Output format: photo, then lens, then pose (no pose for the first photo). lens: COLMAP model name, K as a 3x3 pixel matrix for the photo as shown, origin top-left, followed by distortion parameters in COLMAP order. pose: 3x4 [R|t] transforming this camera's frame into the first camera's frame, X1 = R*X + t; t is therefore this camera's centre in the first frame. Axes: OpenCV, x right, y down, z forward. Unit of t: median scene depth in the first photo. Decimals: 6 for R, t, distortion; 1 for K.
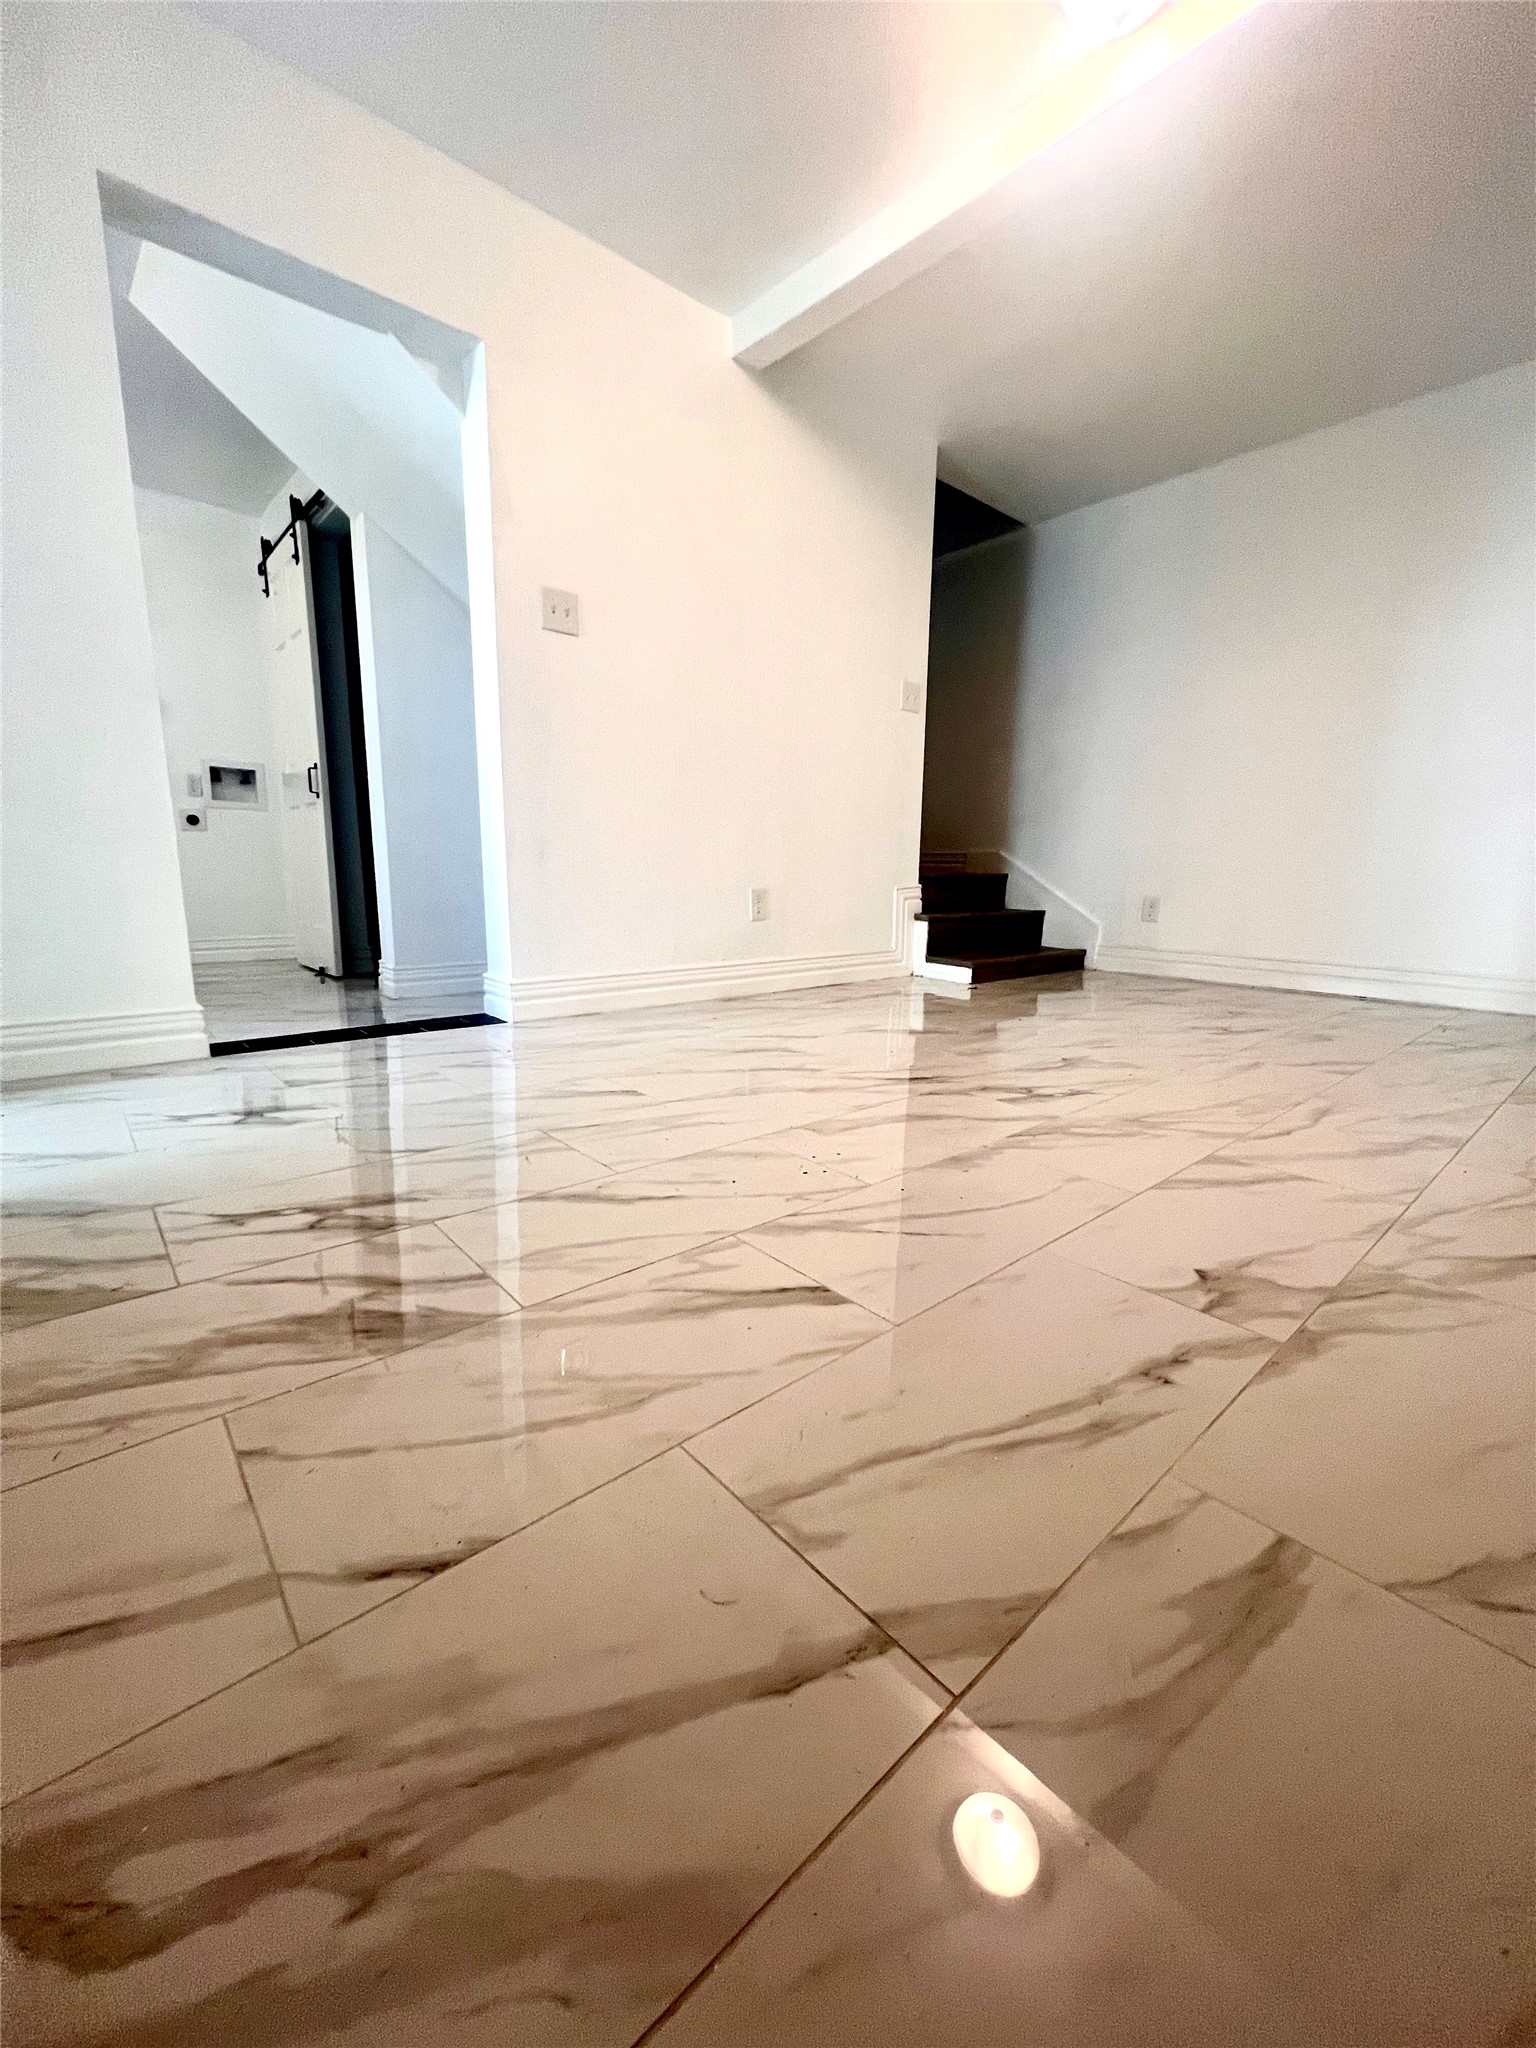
lens RADIAL K [[821.9, 0, 769.0], [0, 821.9, 1017.1], [0, 0, 1]] dist [-0.000499, 0.000497]
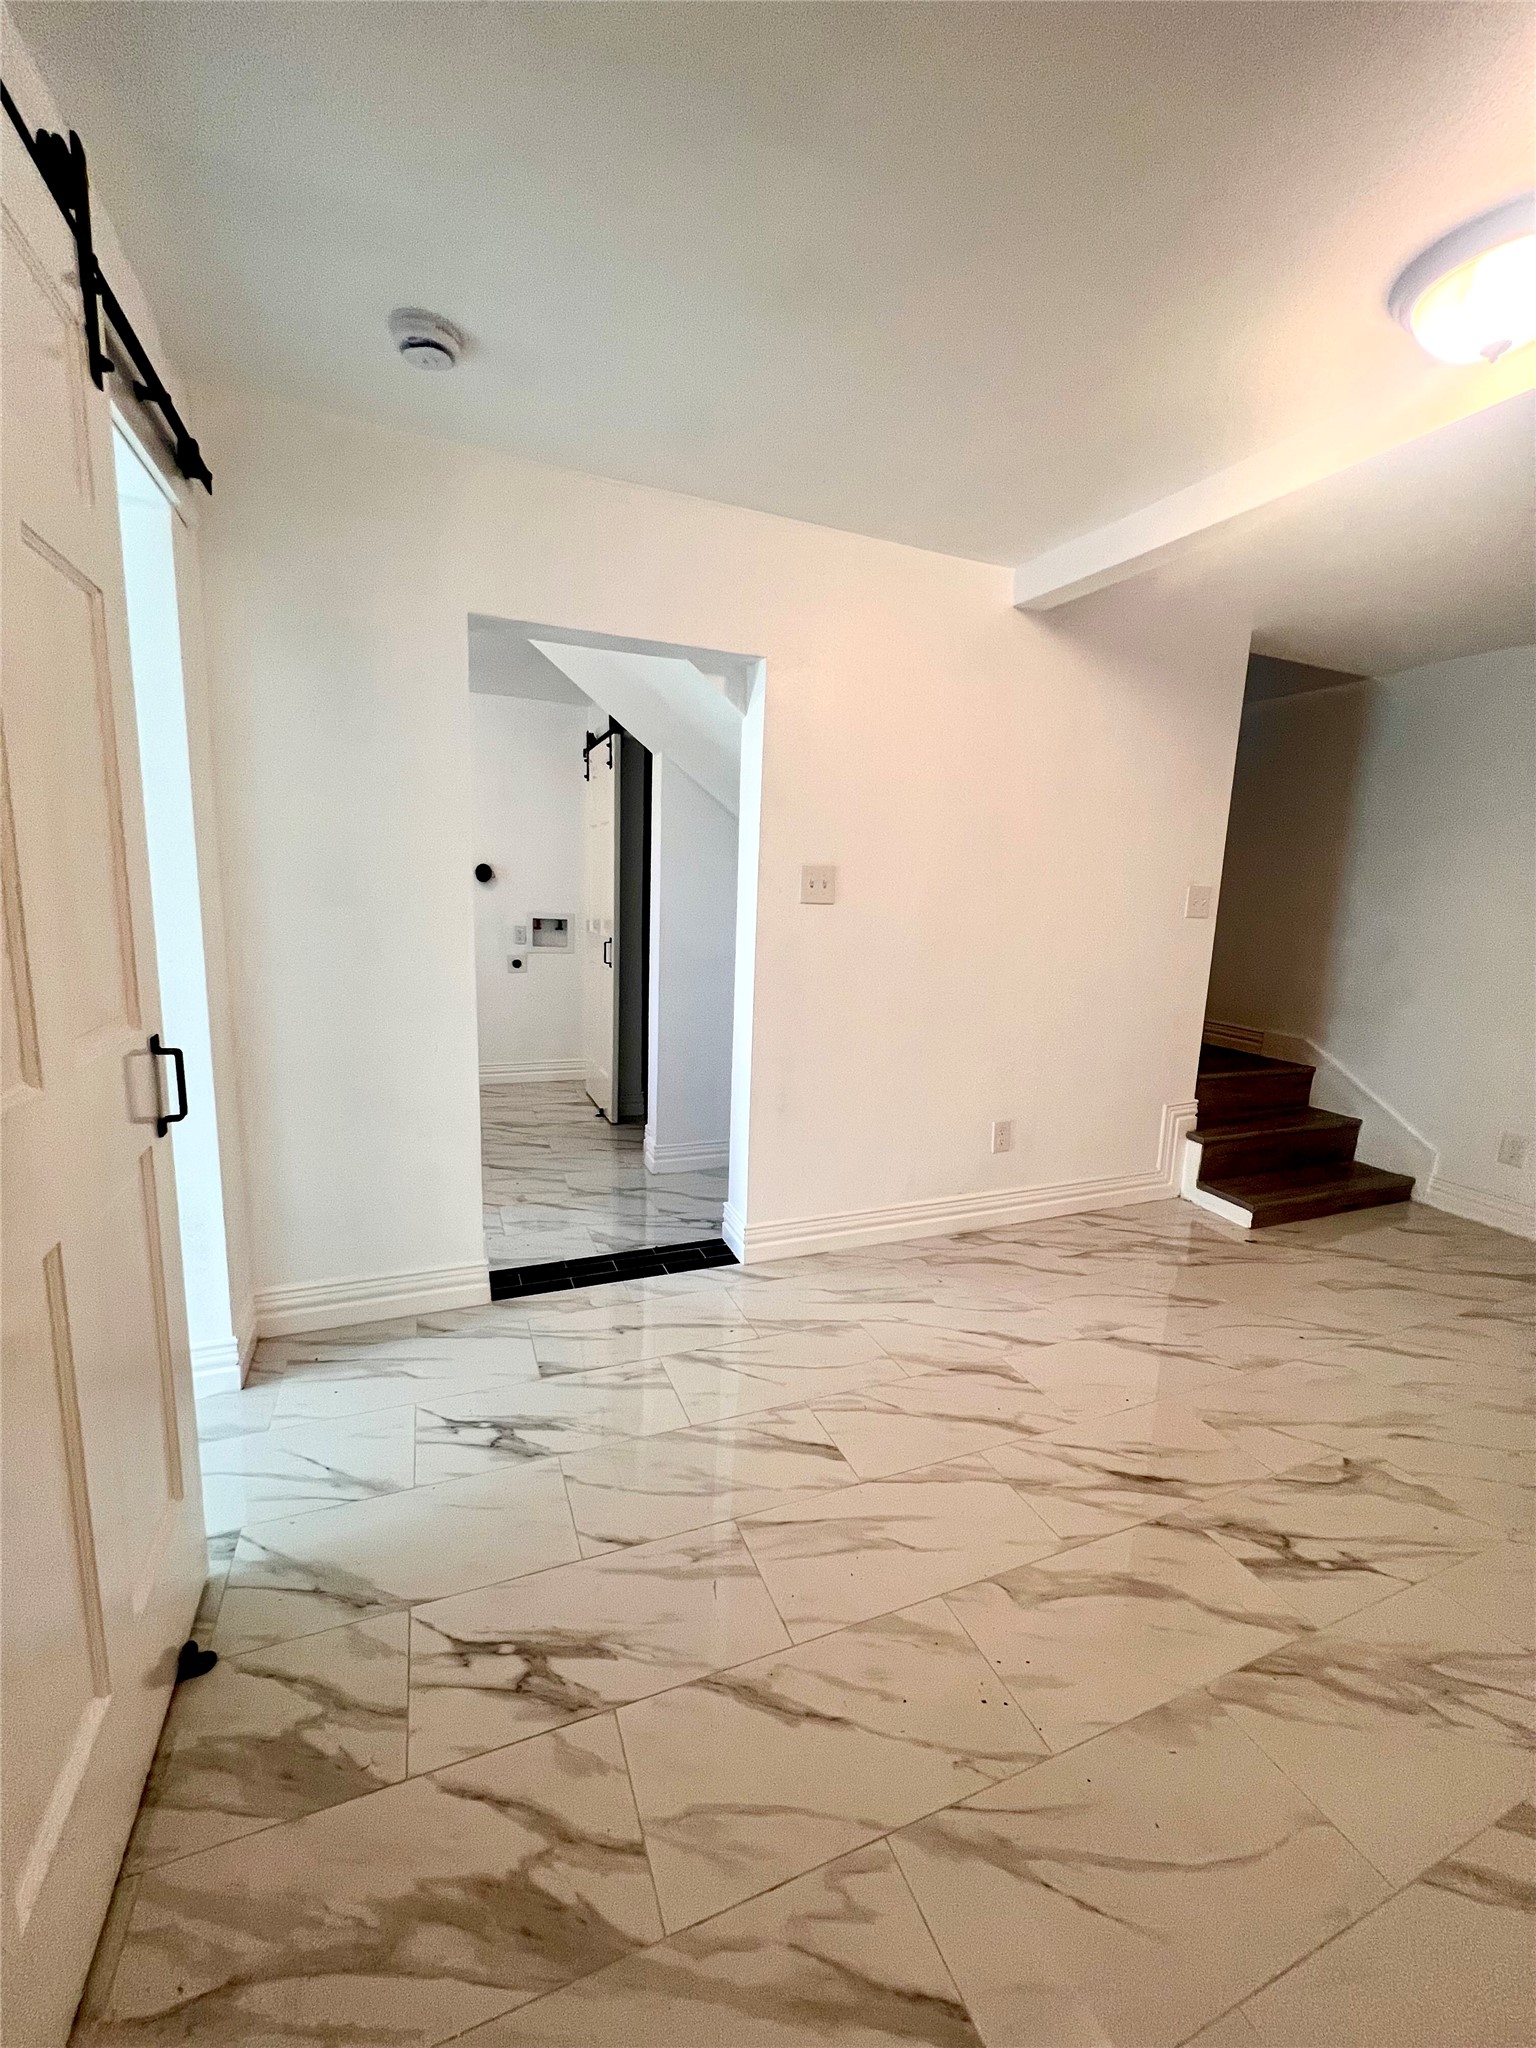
lens RADIAL K [[821.9, 0, 769.0], [0, 821.9, 1017.1], [0, 0, 1]] dist [-0.000499, 0.000497]
pose [[0.946486, 0.074149, -0.314112, 0.024375], [-0.082438, 0.996509, -0.013170, -0.279968], [0.312039, 0.038360, 0.949295, -0.001653]]
